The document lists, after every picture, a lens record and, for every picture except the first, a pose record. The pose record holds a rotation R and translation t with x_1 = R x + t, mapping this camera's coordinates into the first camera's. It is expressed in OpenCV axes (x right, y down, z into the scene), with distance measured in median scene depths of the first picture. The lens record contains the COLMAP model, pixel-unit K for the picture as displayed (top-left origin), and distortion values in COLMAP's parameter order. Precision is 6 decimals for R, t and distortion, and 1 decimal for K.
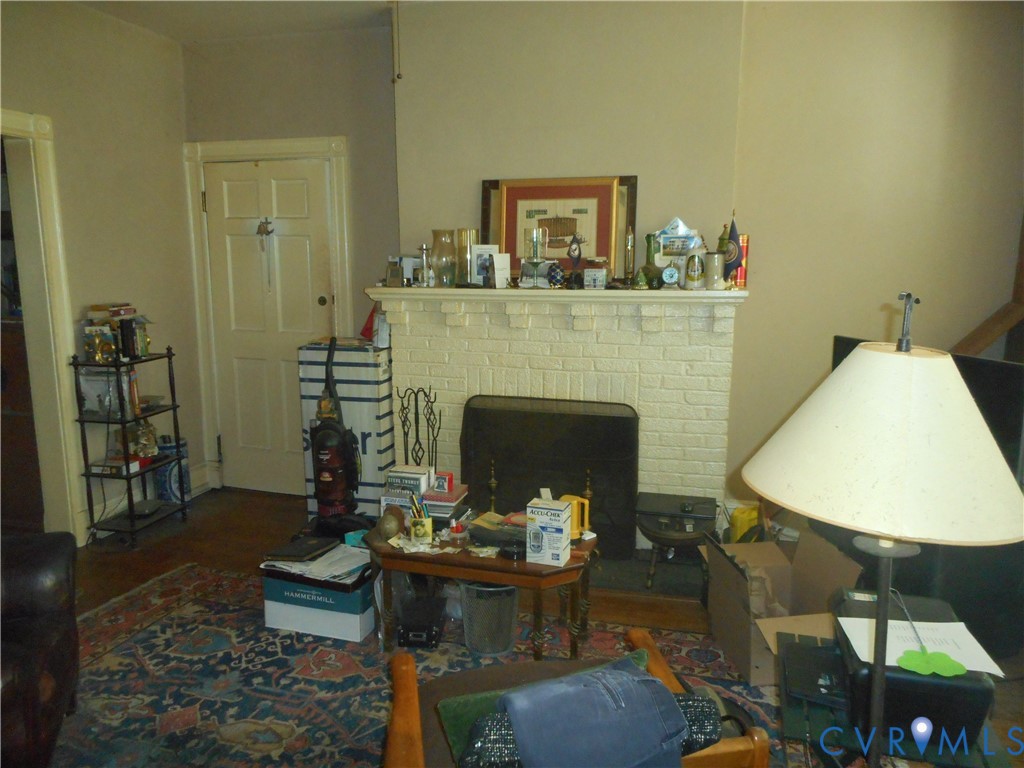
lens RADIAL K [[761.3, 0, 508.8], [0, 761.3, 384.2], [0, 0, 1]] dist [-0.002761, 0.000129]
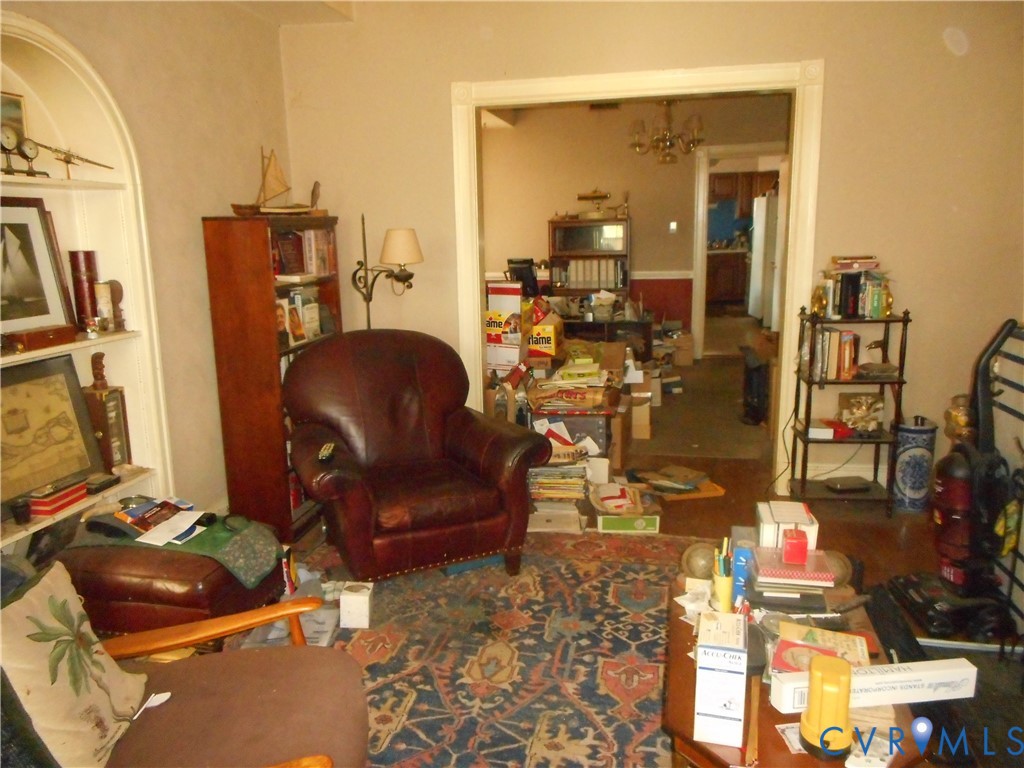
lens RADIAL K [[761.3, 0, 508.1], [0, 761.3, 387.1], [0, 0, 1]] dist [-0.002761, 0.000129]
pose [[0.079265, 0.201160, -0.976346, 0.533532], [-0.143059, 0.971585, 0.188565, -0.094288], [0.986535, 0.124728, 0.105791, 0.744286]]
